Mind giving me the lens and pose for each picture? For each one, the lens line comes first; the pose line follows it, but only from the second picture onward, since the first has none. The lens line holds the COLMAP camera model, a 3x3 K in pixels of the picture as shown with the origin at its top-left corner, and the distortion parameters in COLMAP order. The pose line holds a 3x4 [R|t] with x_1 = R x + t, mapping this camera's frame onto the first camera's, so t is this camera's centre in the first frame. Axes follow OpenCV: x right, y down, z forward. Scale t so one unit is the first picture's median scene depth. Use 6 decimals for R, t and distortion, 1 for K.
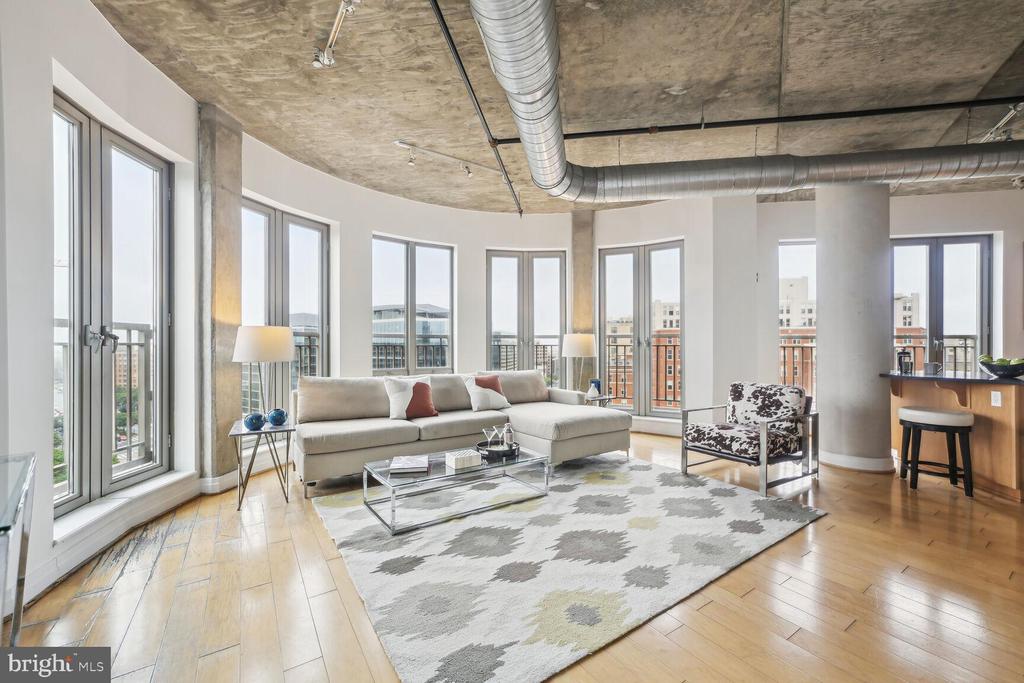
lens RADIAL K [[408.2, 0, 514.9], [0, 408.2, 346.3], [0, 0, 1]] dist [-0.010238, 0.007916]
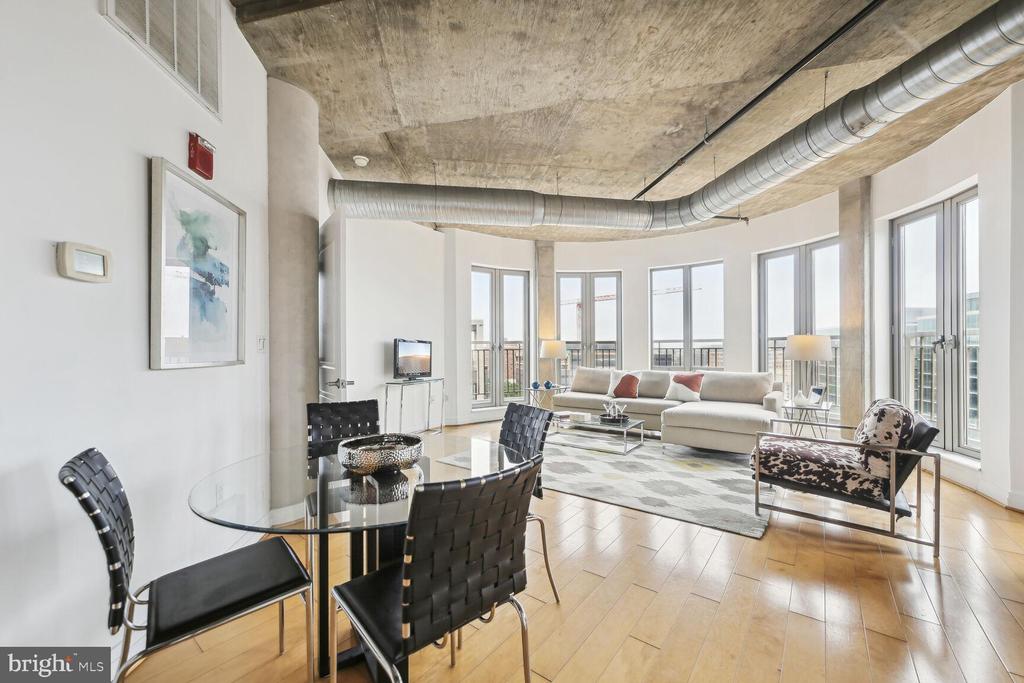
lens RADIAL K [[395.1, 0, 517.9], [0, 395.1, 347.0], [0, 0, 1]] dist [0.000051, 0.000338]
pose [[0.327701, -0.006852, -0.944757, 1.049904], [0.005452, 0.999971, -0.005361, -0.004183], [0.944766, -0.003394, 0.327729, 0.167809]]
